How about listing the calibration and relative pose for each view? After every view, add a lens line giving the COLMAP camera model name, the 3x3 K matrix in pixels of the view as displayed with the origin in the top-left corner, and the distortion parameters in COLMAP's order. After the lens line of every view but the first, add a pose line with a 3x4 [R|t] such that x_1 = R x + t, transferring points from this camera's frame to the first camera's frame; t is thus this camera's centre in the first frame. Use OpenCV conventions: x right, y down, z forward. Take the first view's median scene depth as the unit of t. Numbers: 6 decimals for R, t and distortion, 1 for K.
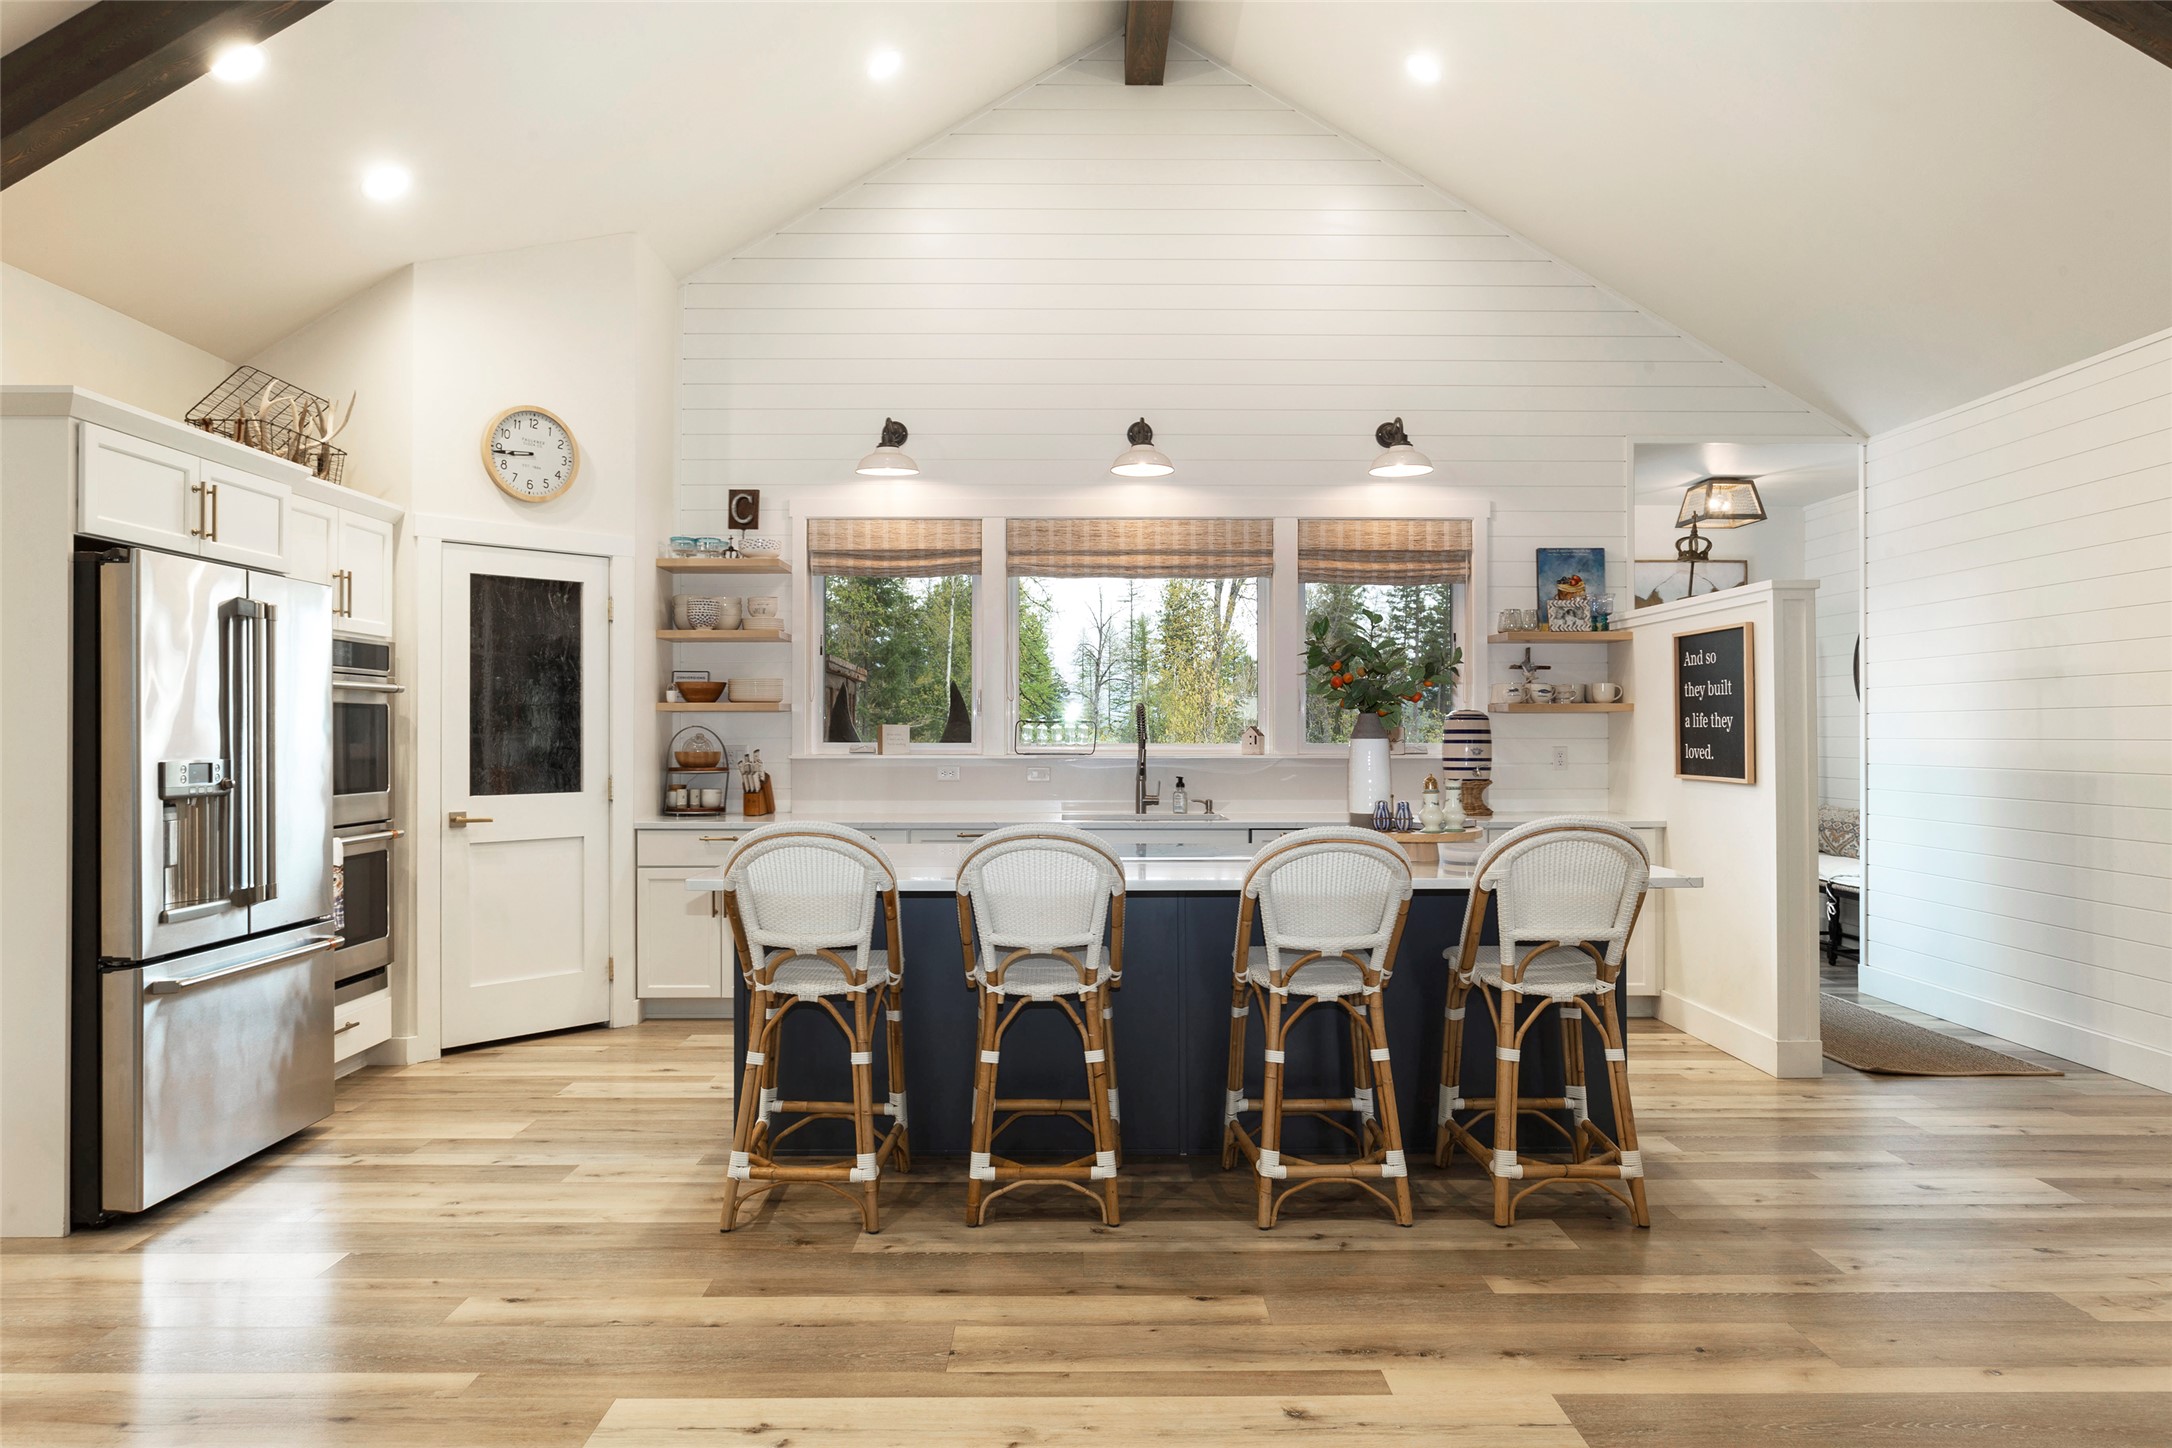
lens RADIAL K [[1327.7, 0, 1091.8], [0, 1327.7, 729.1], [0, 0, 1]] dist [-0.007090, 0.003678]
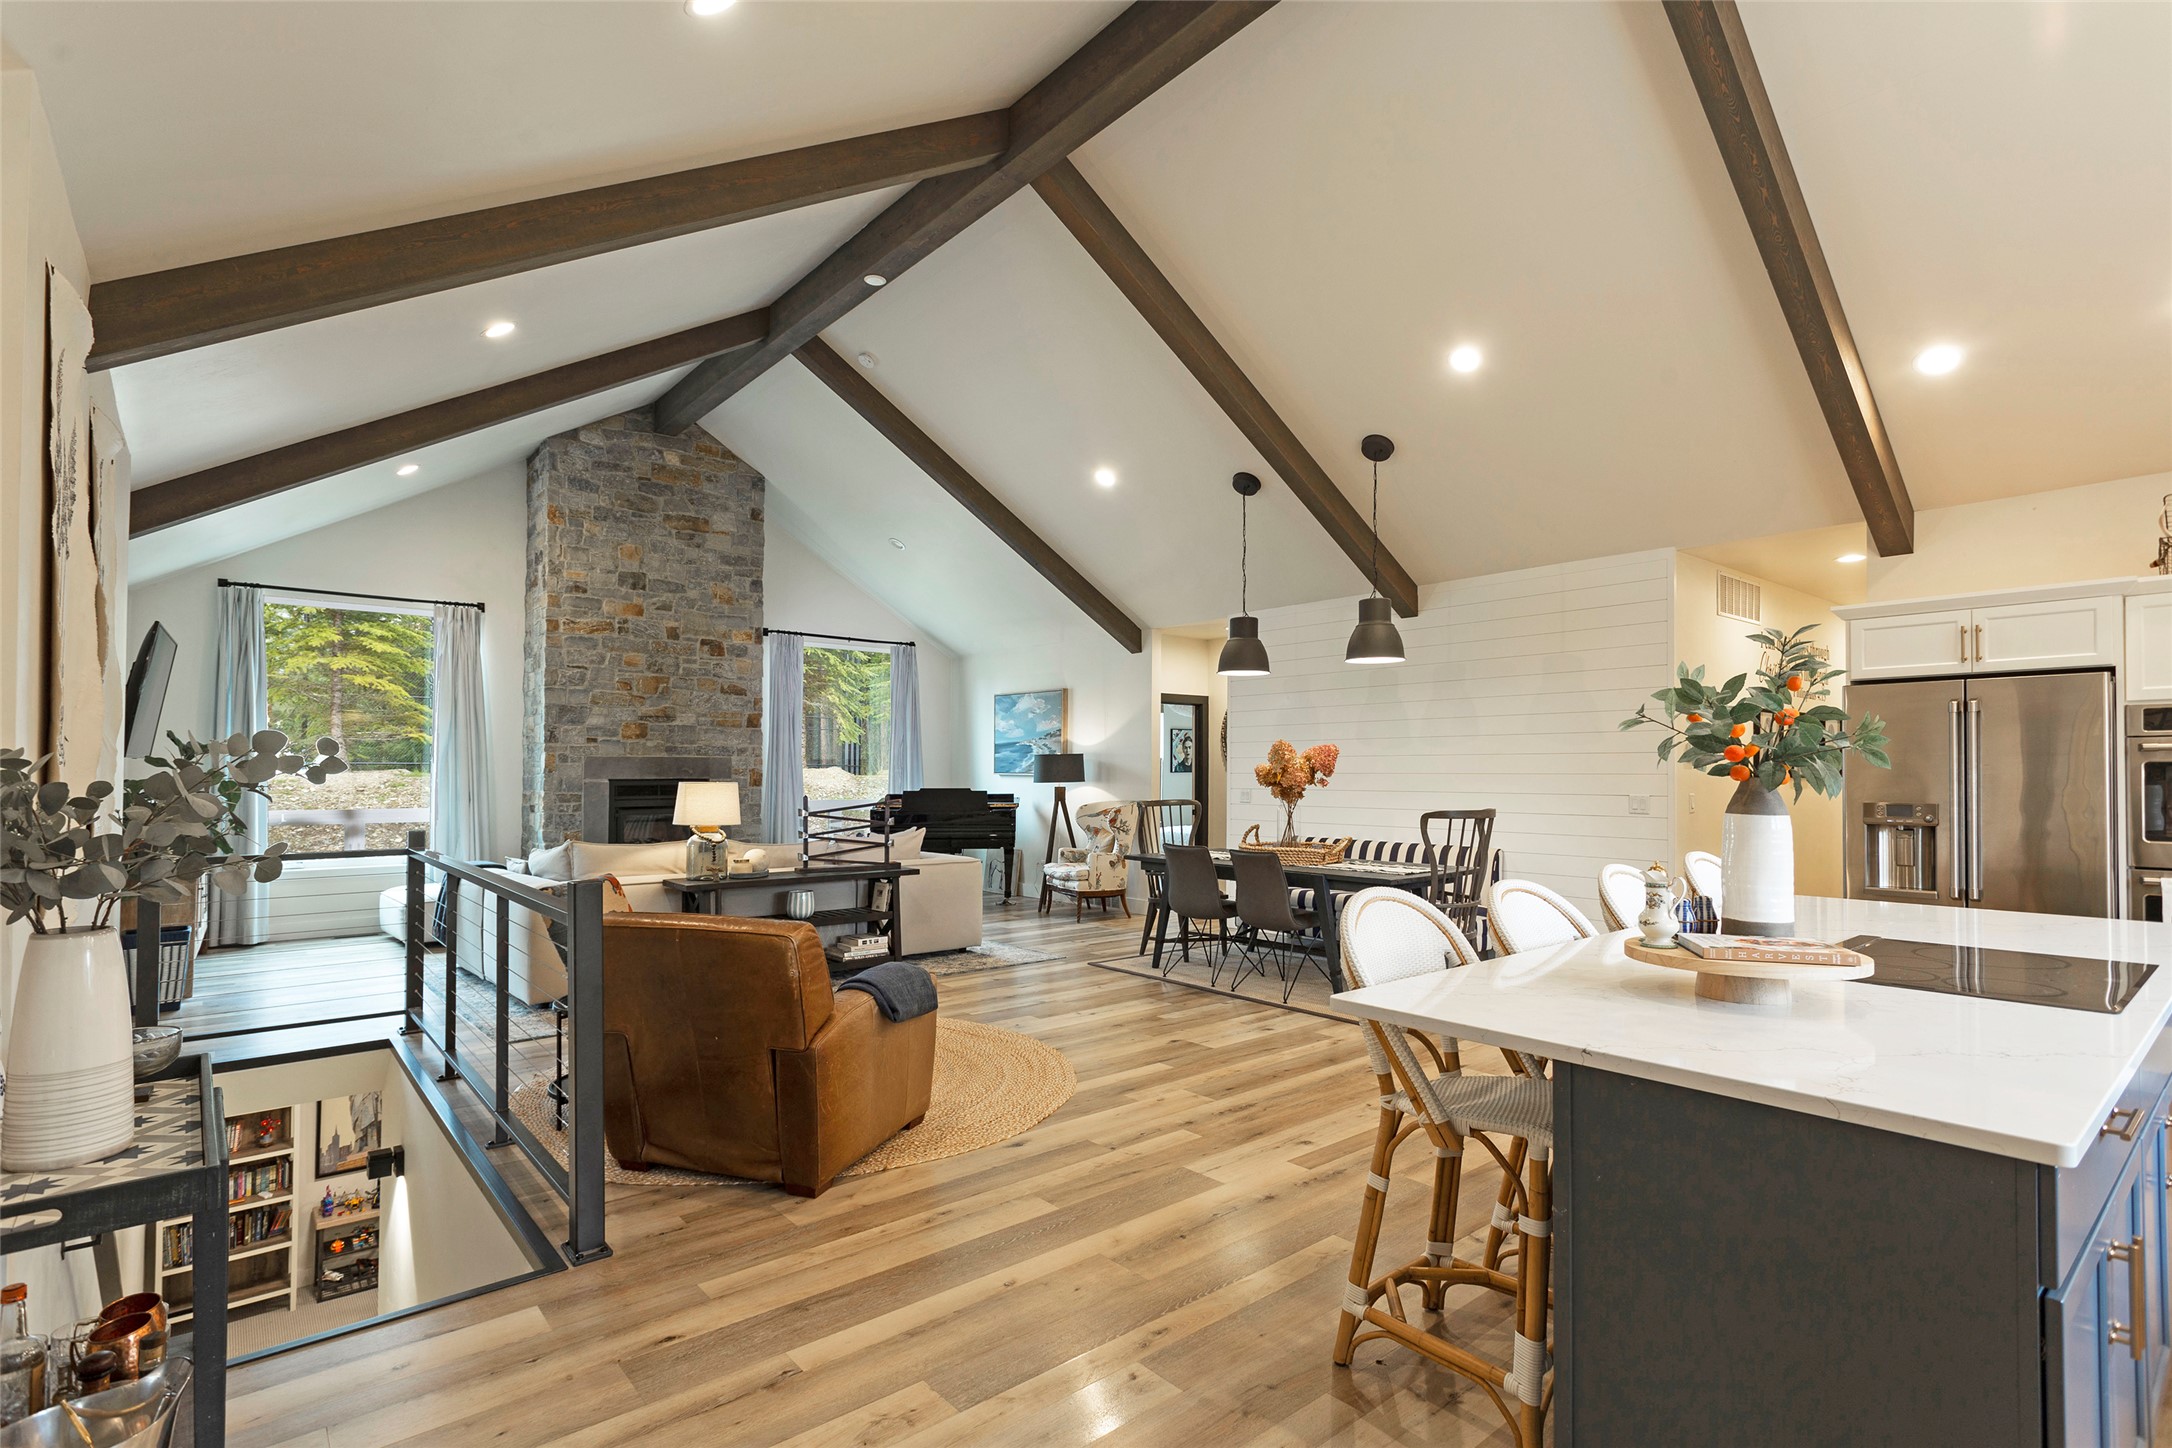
lens RADIAL K [[1046.9, 0, 1102.8], [0, 1046.9, 763.2], [0, 0, 1]] dist [-0.000920, -0.000066]
pose [[-0.767009, -0.007926, -0.641588, 0.587210], [0.000704, 0.999913, -0.013194, -0.006767], [0.641636, -0.010572, -0.766936, 0.854086]]
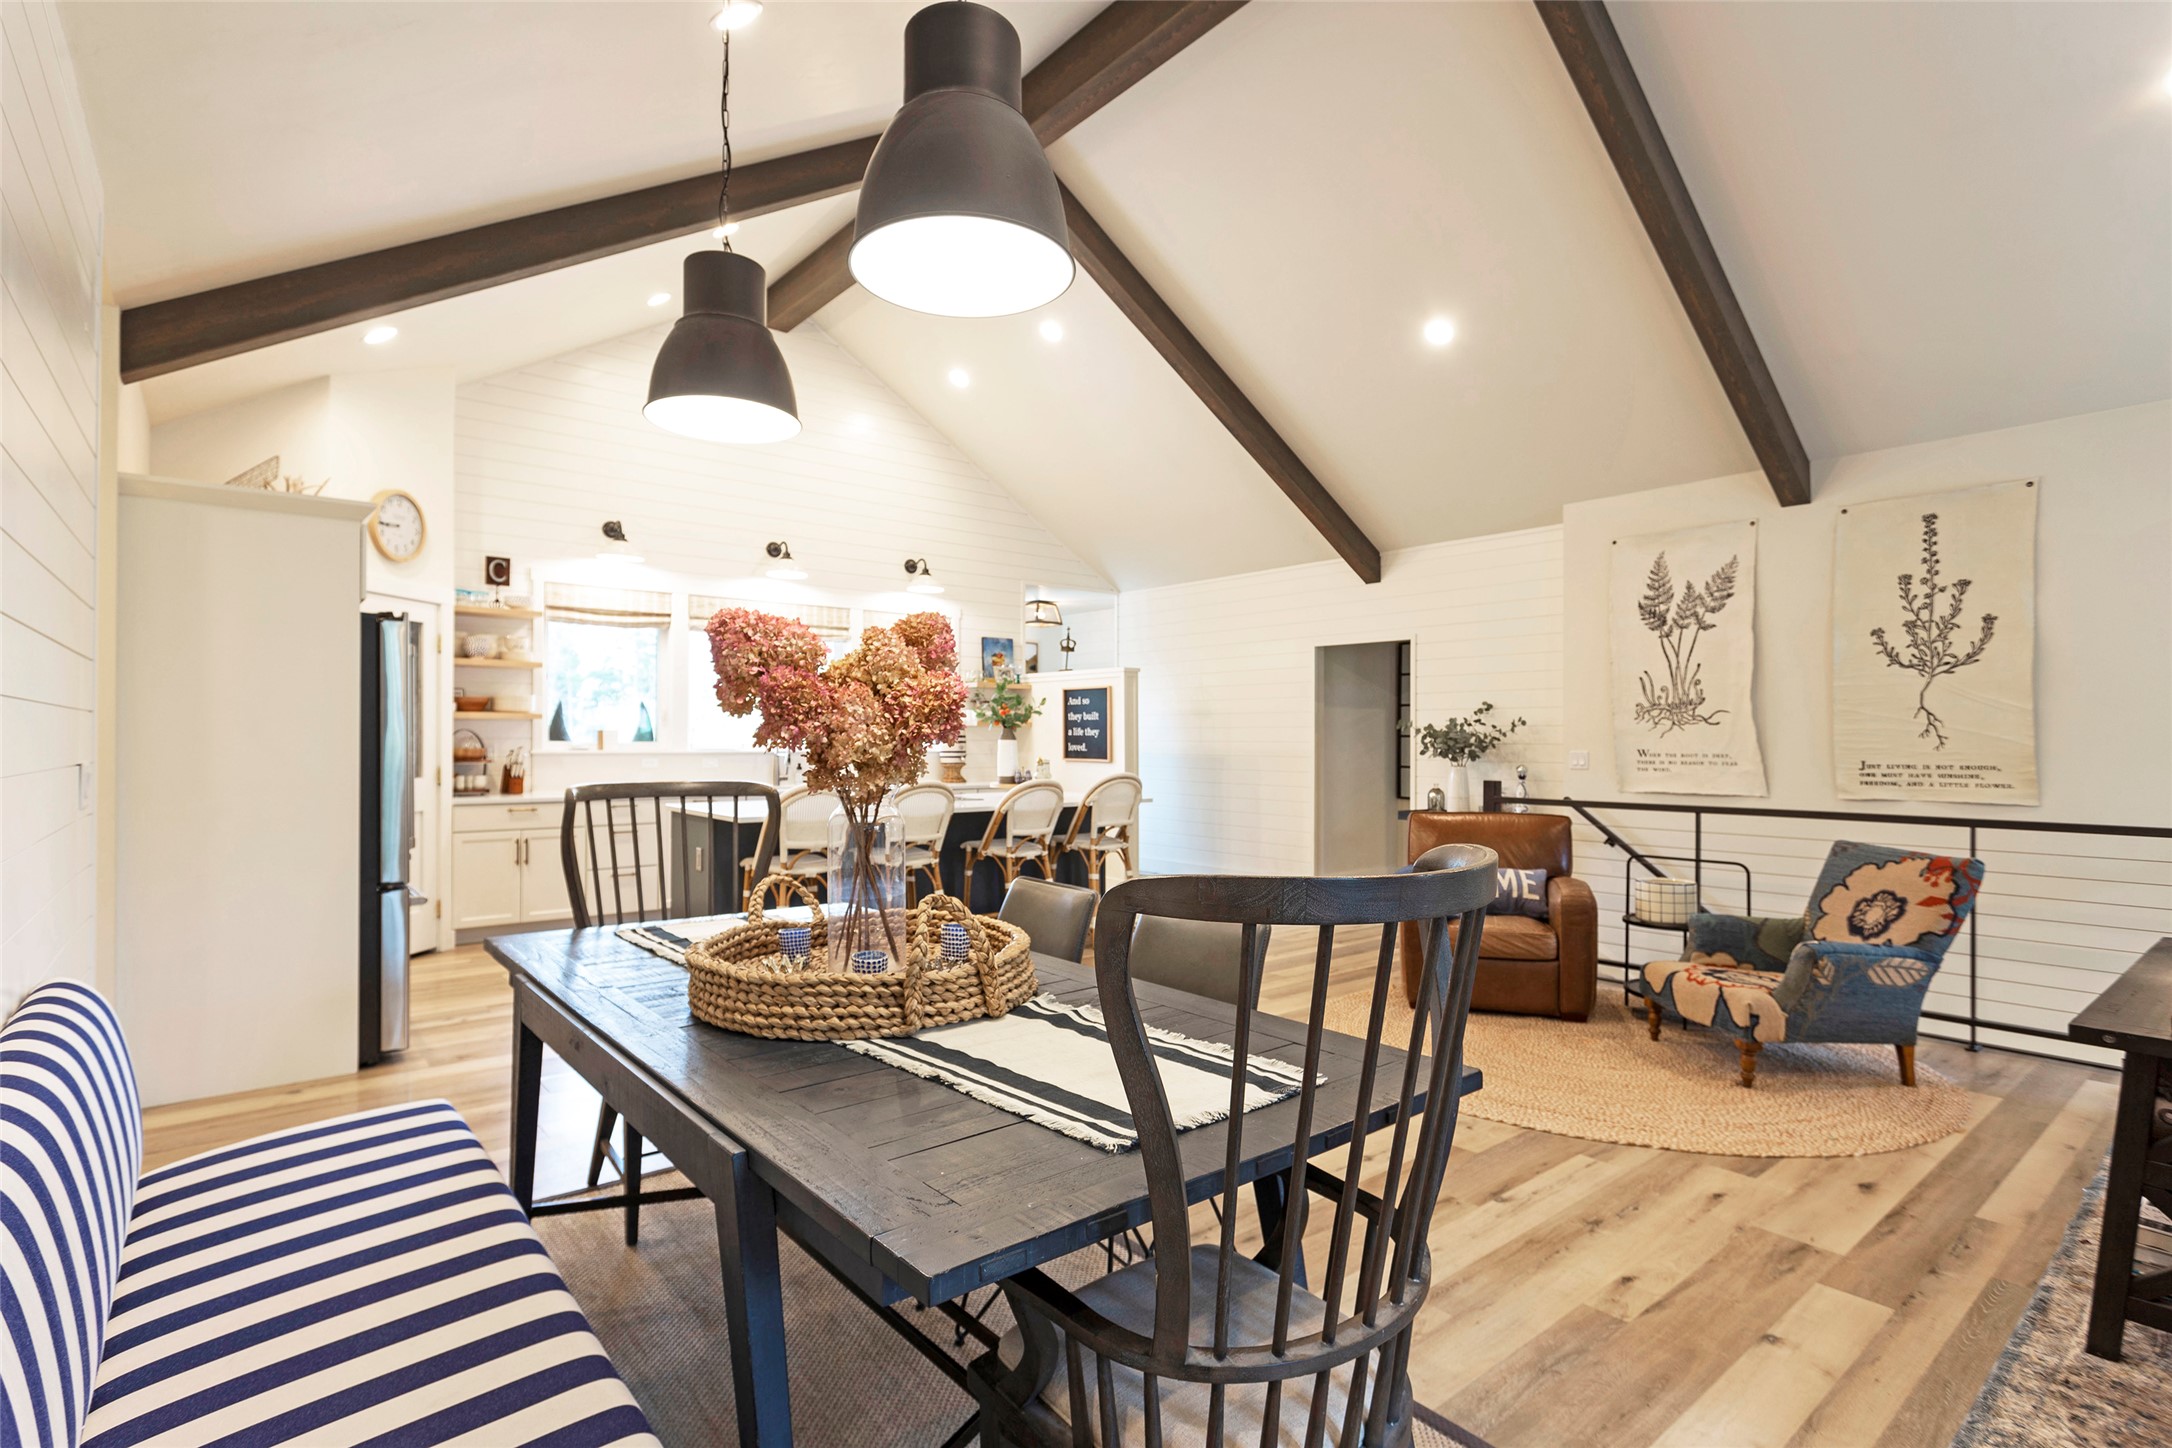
lens RADIAL K [[1073.3, 0, 1090.8], [0, 1073.3, 732.1], [0, 0, 1]] dist [0.000869, 0.000093]
pose [[0.772904, 0.007658, 0.634477, -0.541558], [-0.006201, 0.999971, -0.004515, 0.001405], [-0.634492, -0.000445, 0.772929, -0.269403]]
